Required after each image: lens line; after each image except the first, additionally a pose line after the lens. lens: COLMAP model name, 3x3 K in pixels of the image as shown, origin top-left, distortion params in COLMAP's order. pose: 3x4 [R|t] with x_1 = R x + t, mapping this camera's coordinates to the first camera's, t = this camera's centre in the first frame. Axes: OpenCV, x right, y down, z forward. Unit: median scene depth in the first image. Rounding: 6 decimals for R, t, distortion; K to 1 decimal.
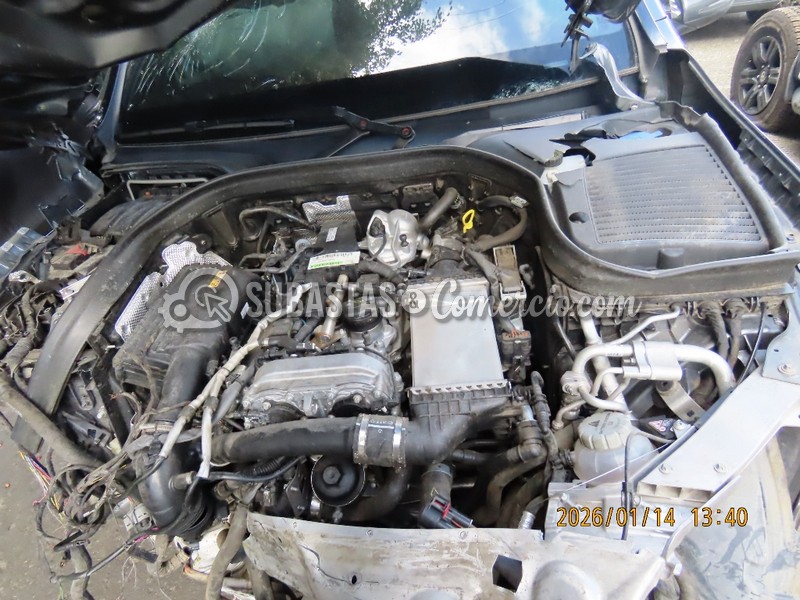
lens RADIAL K [[504.0, 0, 398.2], [0, 504.0, 304.4], [0, 0, 1]] dist [-0.004511, 0.001805]
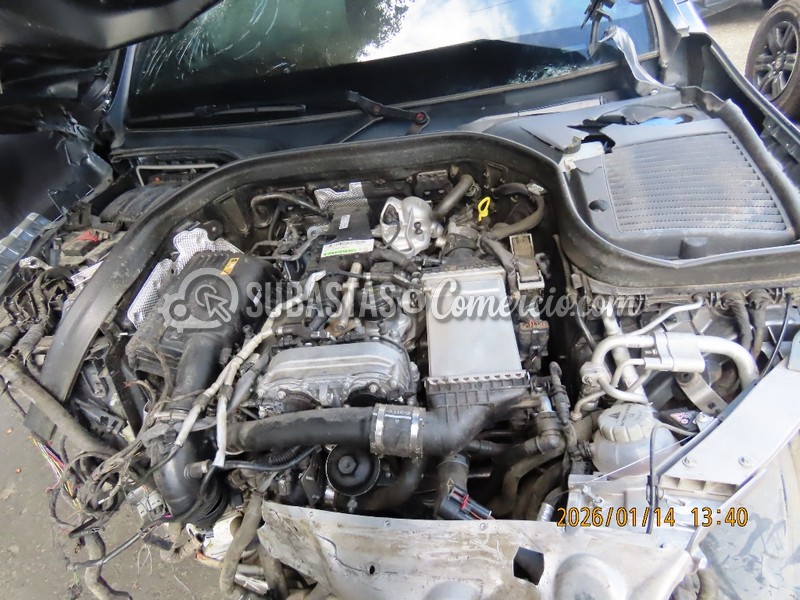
lens RADIAL K [[504.0, 0, 399.4], [0, 504.0, 304.3], [0, 0, 1]] dist [-0.004511, 0.001805]
pose [[0.999964, 0.005971, -0.005947, -0.020524], [-0.005832, 0.999712, 0.023262, -0.000991], [0.006084, -0.023226, 0.999712, 0.011808]]
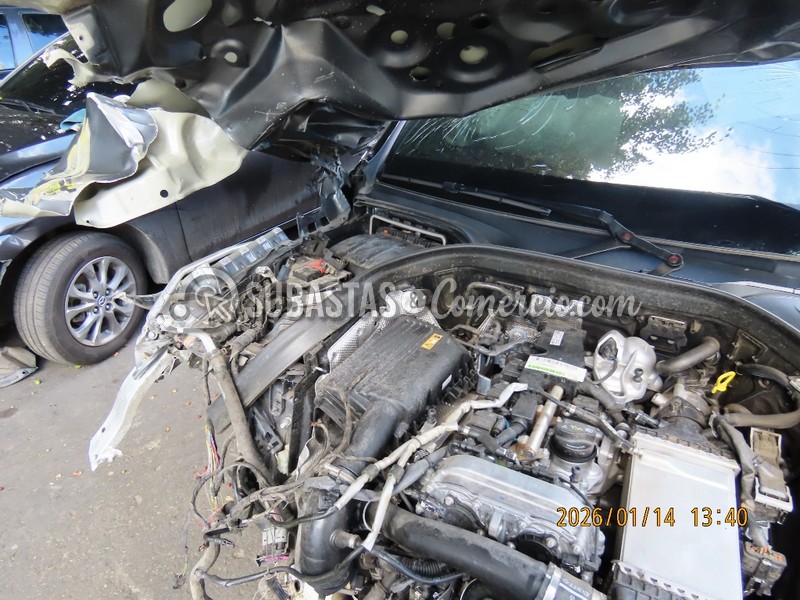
lens RADIAL K [[504.0, 0, 396.2], [0, 504.0, 302.6], [0, 0, 1]] dist [-0.004511, 0.001805]
pose [[0.895235, 0.337728, -0.290680, -0.168393], [-0.369261, 0.927403, -0.059741, -0.037997], [0.249401, 0.160819, 0.954954, 0.027749]]
